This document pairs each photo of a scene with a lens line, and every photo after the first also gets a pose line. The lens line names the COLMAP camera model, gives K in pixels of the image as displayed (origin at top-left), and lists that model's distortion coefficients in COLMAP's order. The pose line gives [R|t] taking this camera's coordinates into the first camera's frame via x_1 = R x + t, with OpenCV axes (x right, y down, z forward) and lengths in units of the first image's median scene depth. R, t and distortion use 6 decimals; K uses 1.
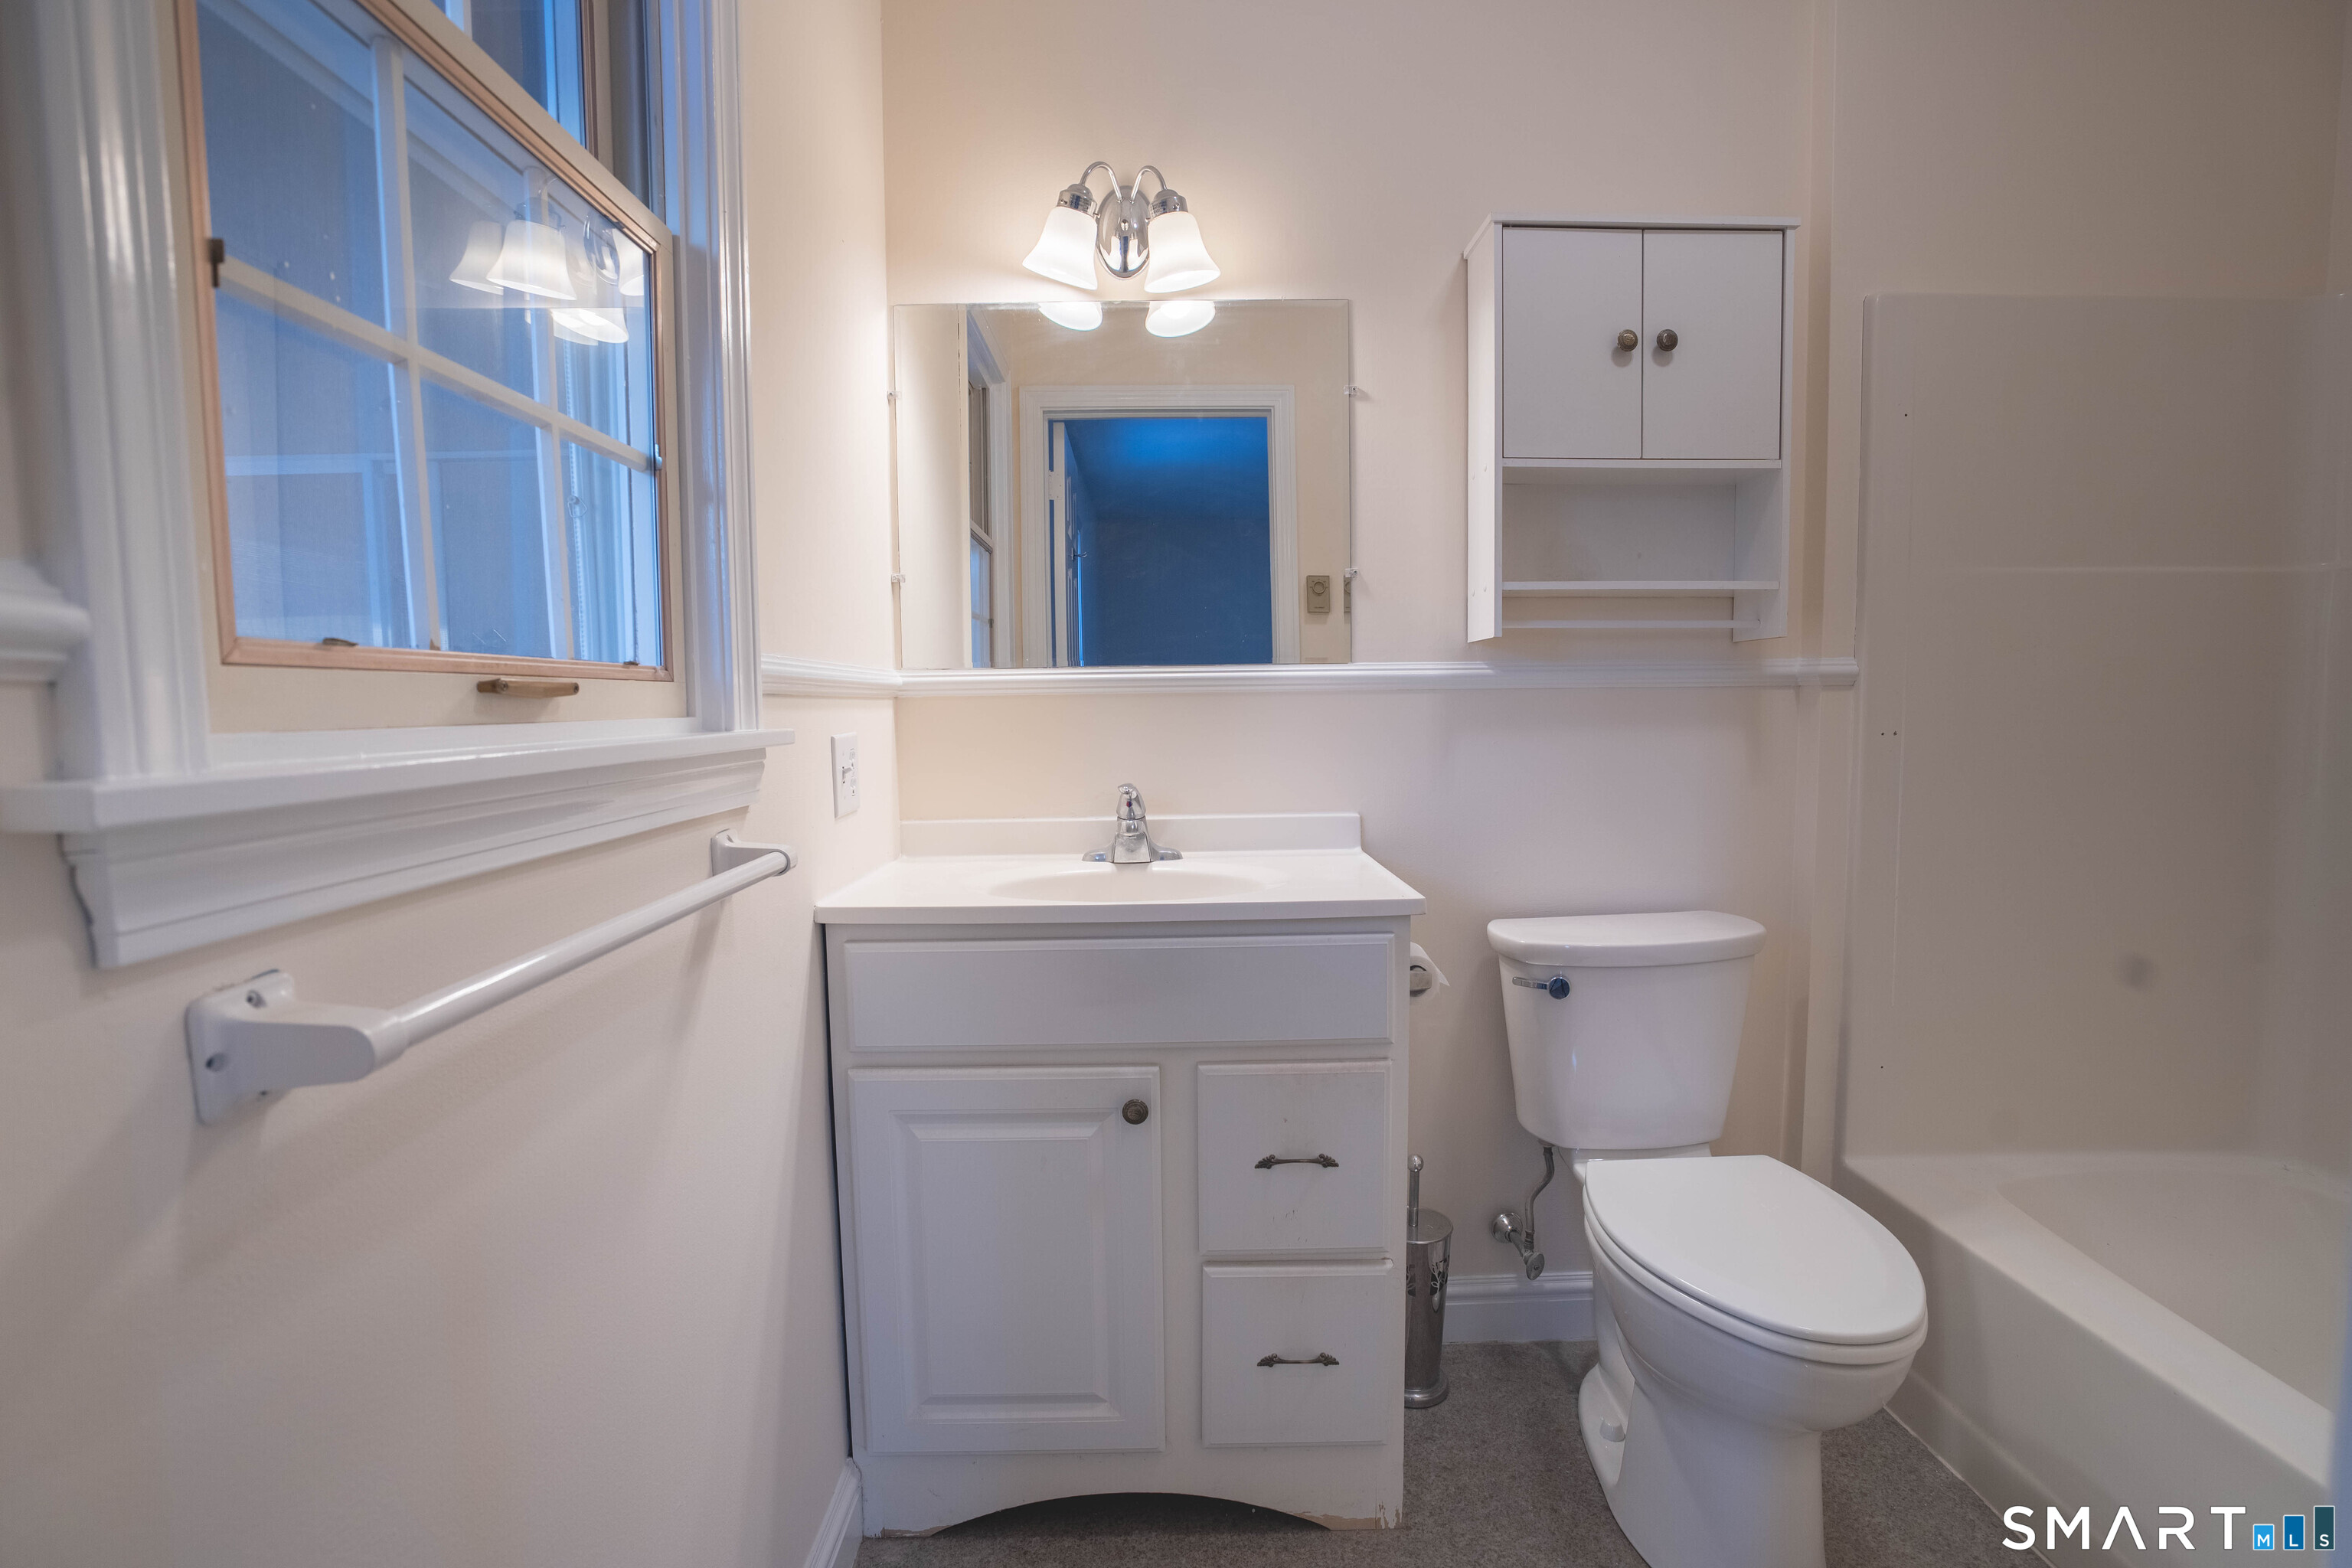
lens RADIAL K [[1090.5, 0, 1176.0], [0, 1090.5, 792.3], [0, 0, 1]] dist [-0.023932, 0.000872]
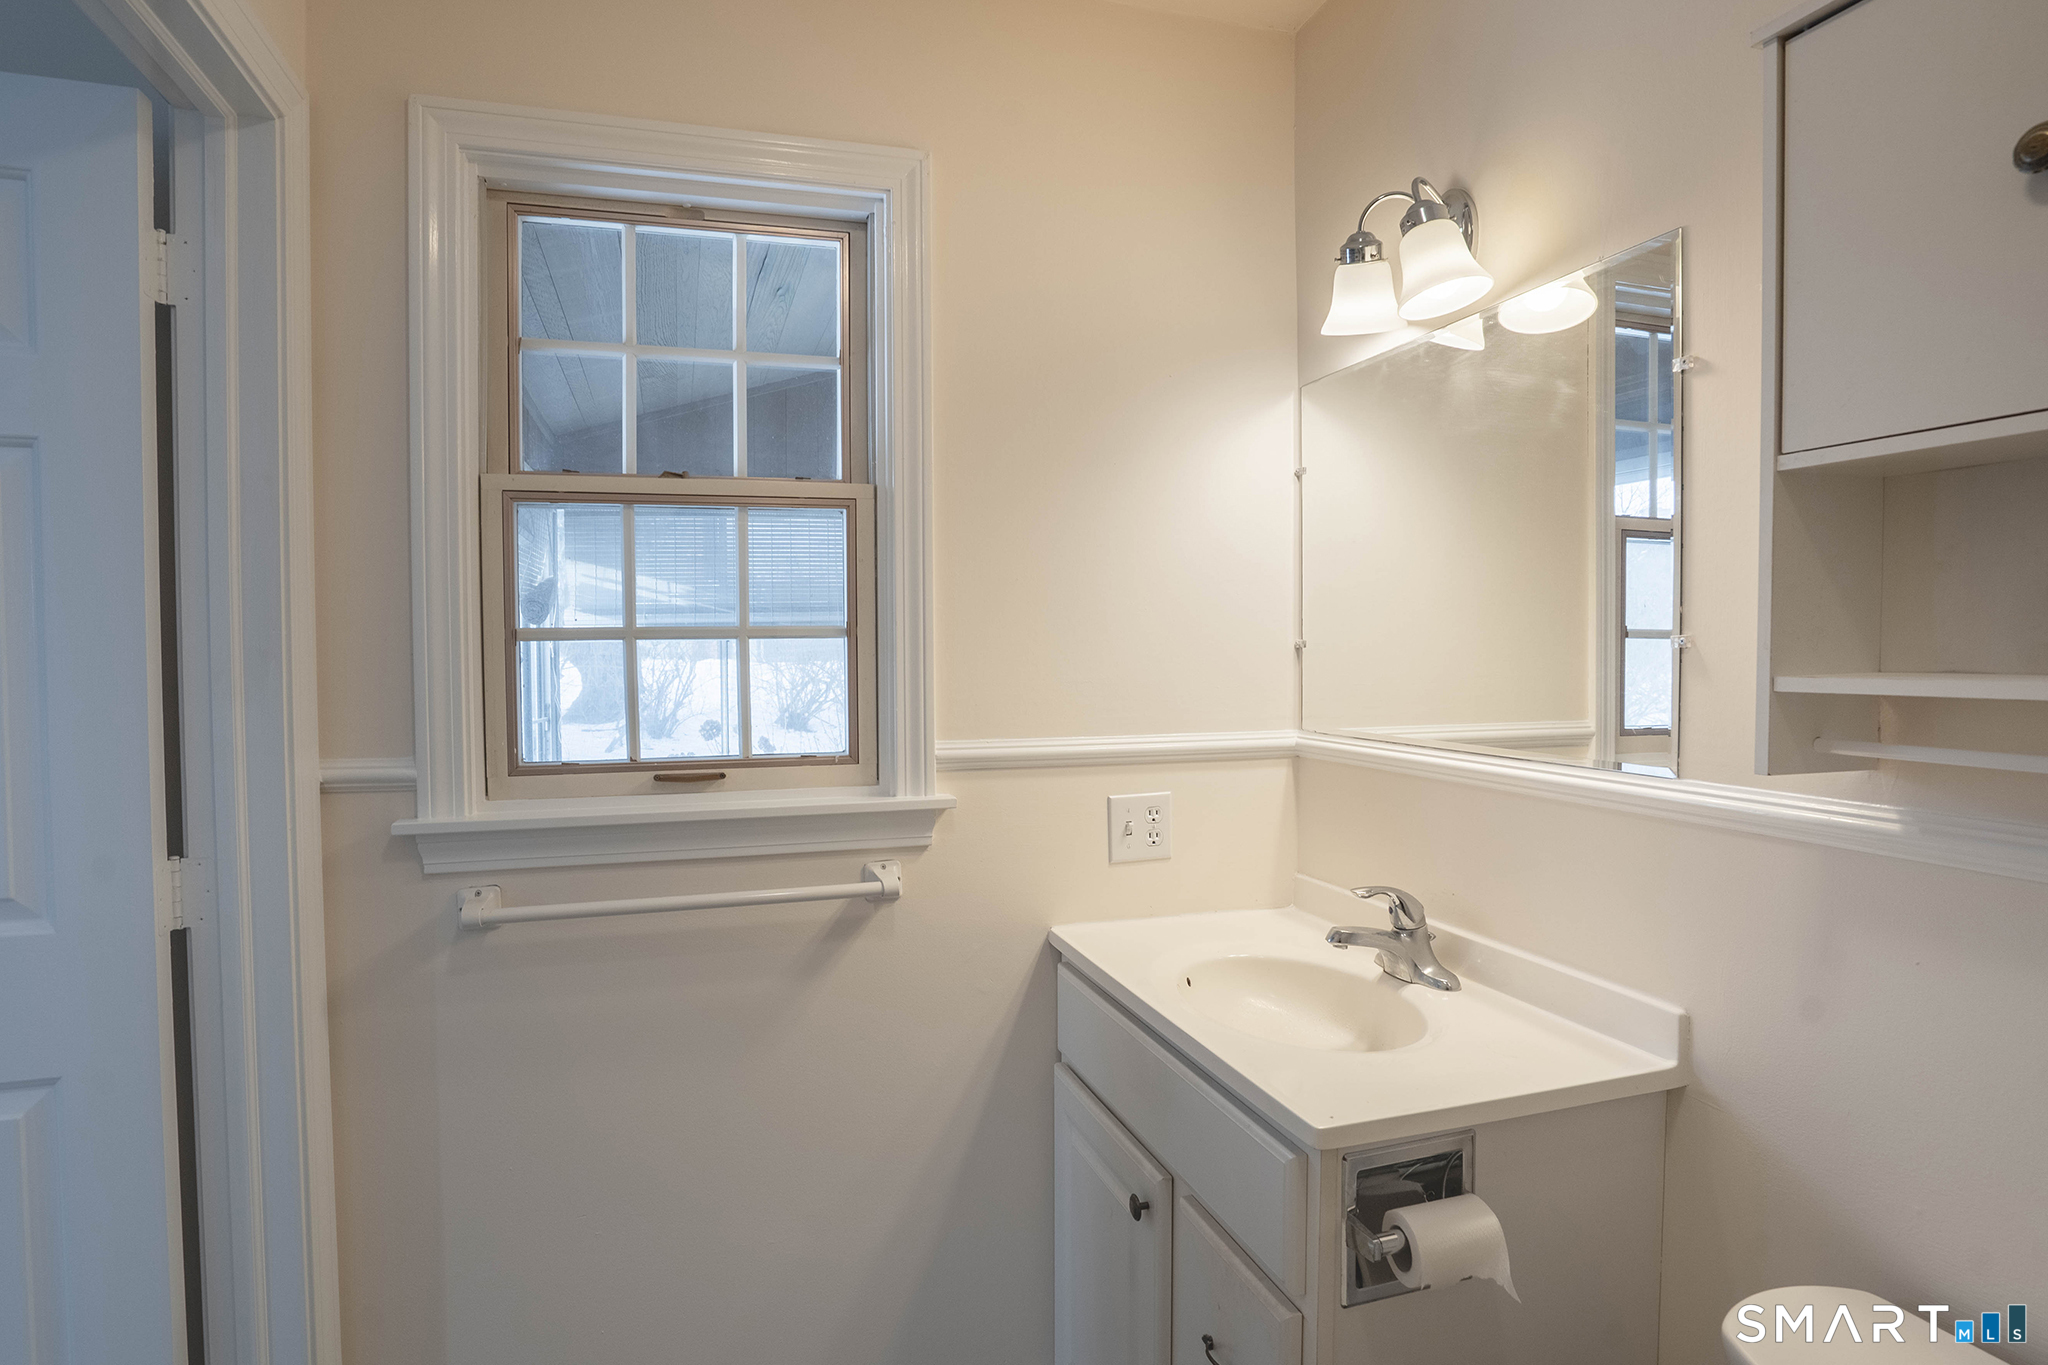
lens RADIAL K [[1155.6, 0, 1022.2], [0, 1155.6, 672.5], [0, 0, 1]] dist [-0.000944, 0.000226]
pose [[0.255806, 0.039324, -0.965928, 1.207352], [-0.074986, 0.996969, 0.020729, -0.278522], [0.963815, 0.067129, 0.257980, 0.740496]]
